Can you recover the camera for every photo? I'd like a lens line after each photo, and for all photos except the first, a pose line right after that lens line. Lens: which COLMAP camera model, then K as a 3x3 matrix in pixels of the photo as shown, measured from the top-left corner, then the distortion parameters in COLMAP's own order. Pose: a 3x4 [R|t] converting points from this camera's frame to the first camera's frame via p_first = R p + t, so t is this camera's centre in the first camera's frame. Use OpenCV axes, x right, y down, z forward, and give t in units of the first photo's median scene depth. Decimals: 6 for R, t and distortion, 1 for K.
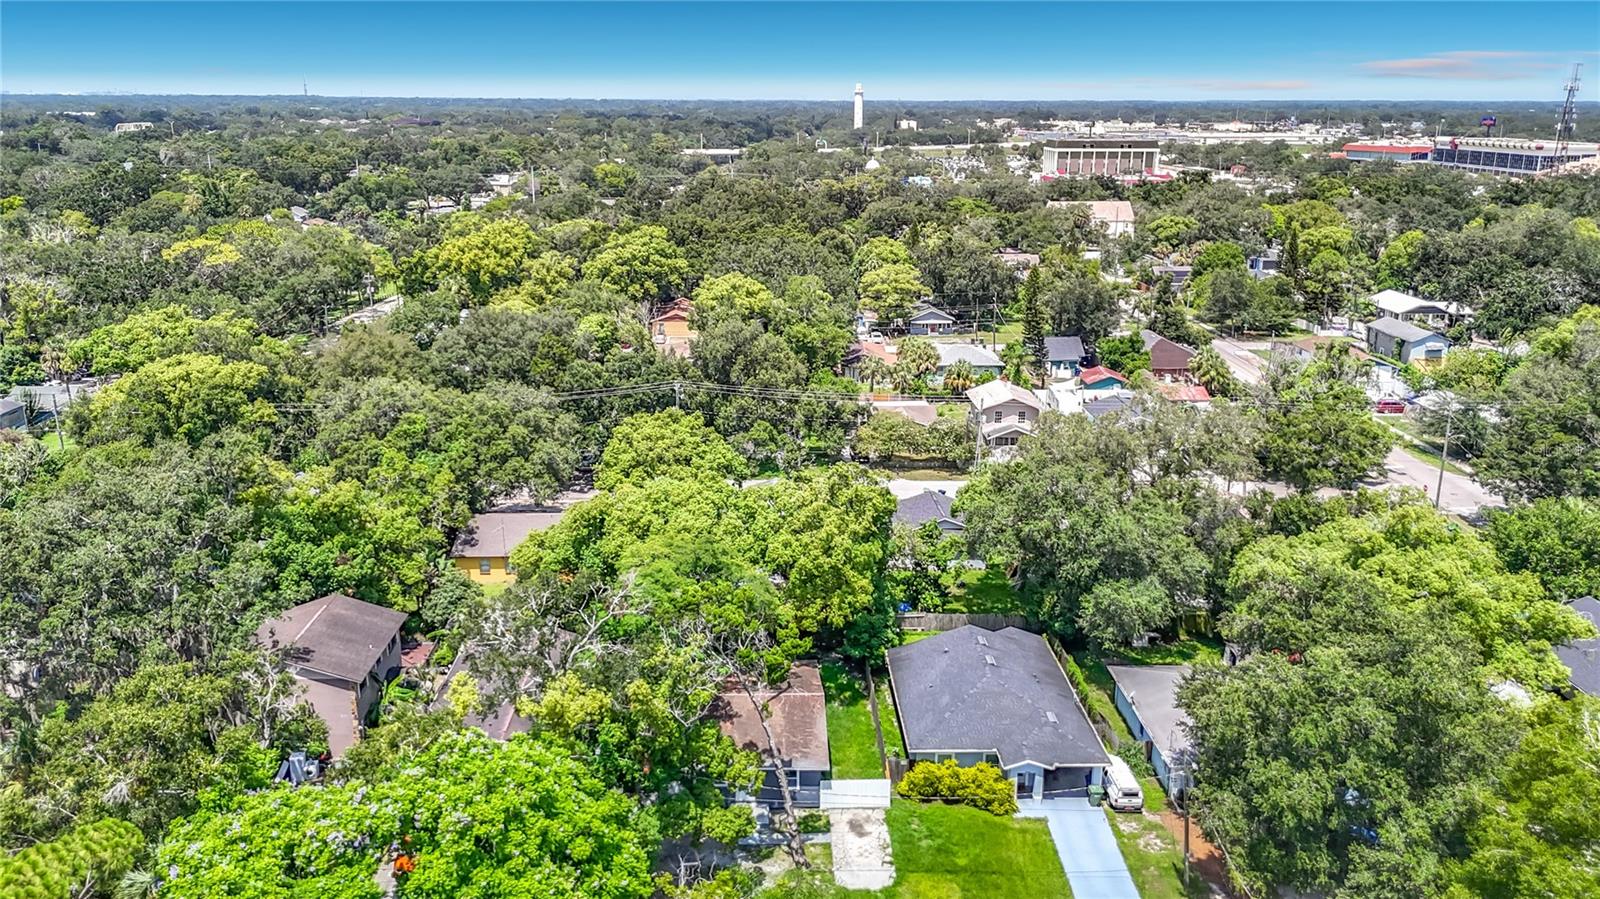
lens RADIAL K [[1195.3, 0, 800.4], [0, 1195.3, 419.6], [0, 0, 1]] dist [0.100406, -0.115231]
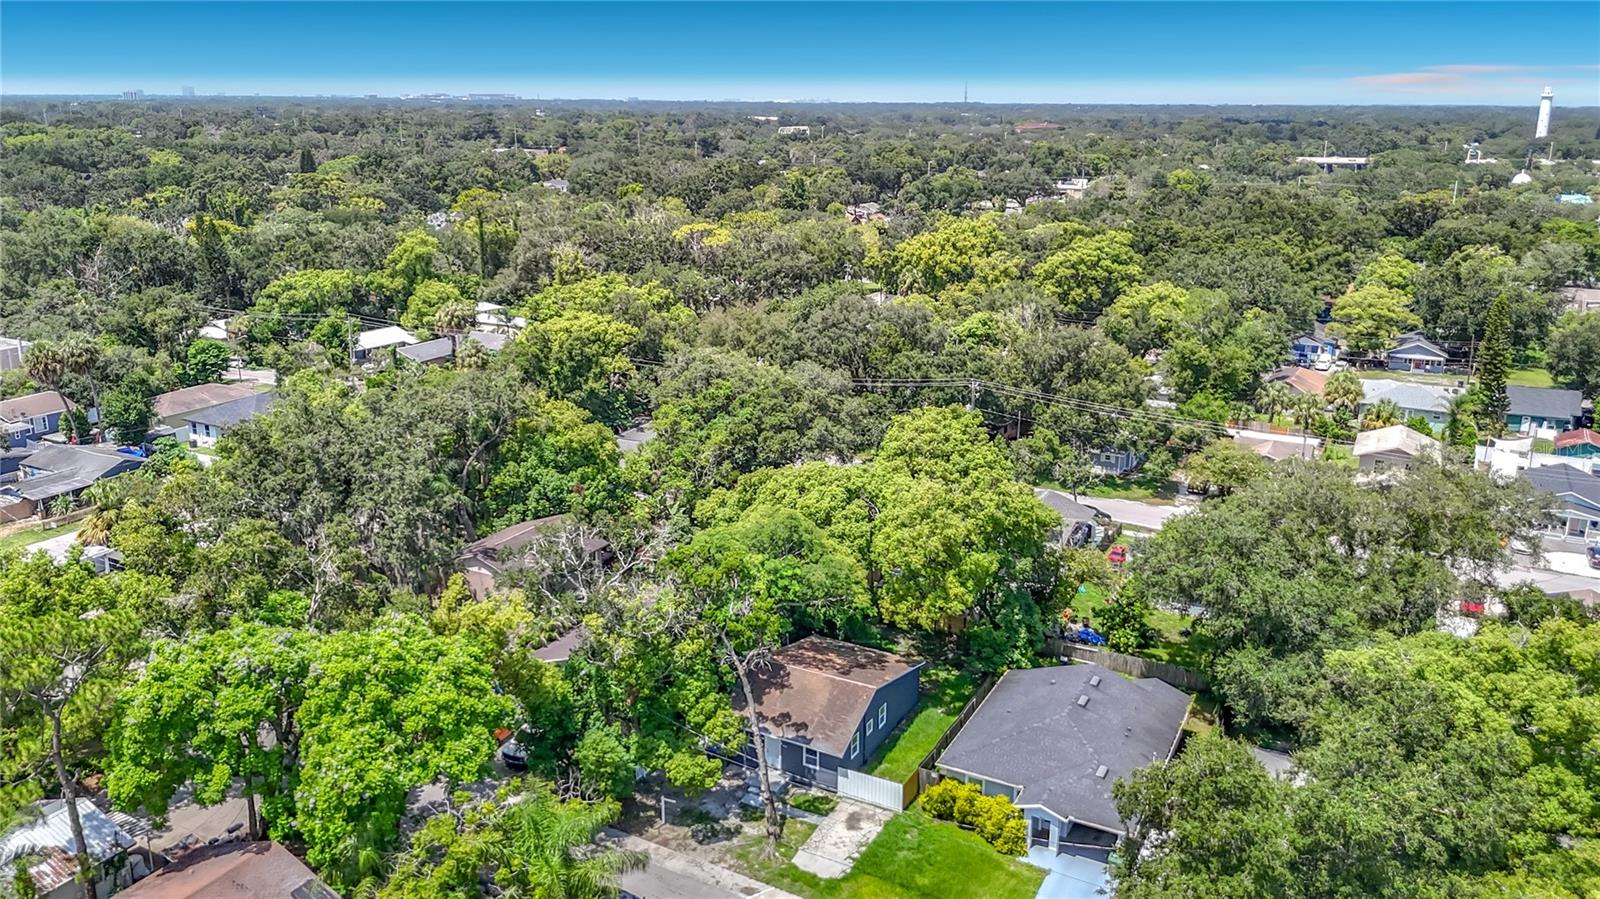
lens RADIAL K [[1195.3, 0, 800.4], [0, 1195.3, 419.6], [0, 0, 1]] dist [0.100406, -0.115231]
pose [[0.873233, 0.127081, -0.470441, 0.288396], [-0.129094, 0.991233, 0.028139, -0.009674], [0.469893, 0.036159, 0.881983, 0.054594]]
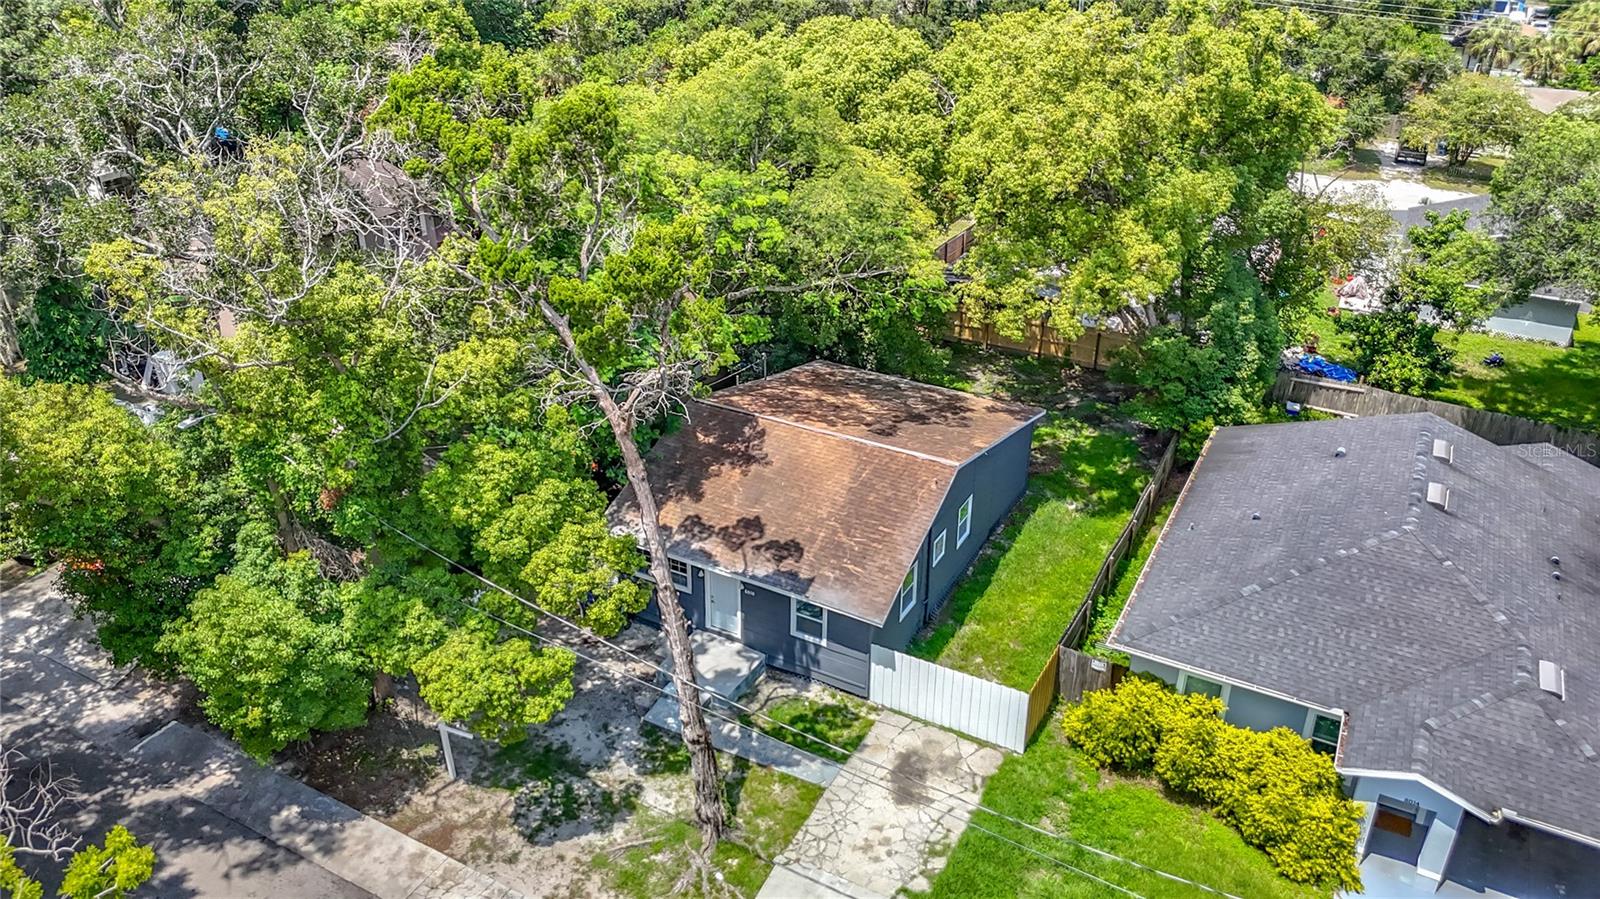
lens RADIAL K [[1195.3, 0, 800.4], [0, 1195.3, 419.6], [0, 0, 1]] dist [0.100406, -0.115231]
pose [[0.869016, 0.221831, -0.442268, 0.112638], [-0.133561, 0.965853, 0.222013, 0.086886], [0.476416, -0.133863, 0.868970, 0.419734]]
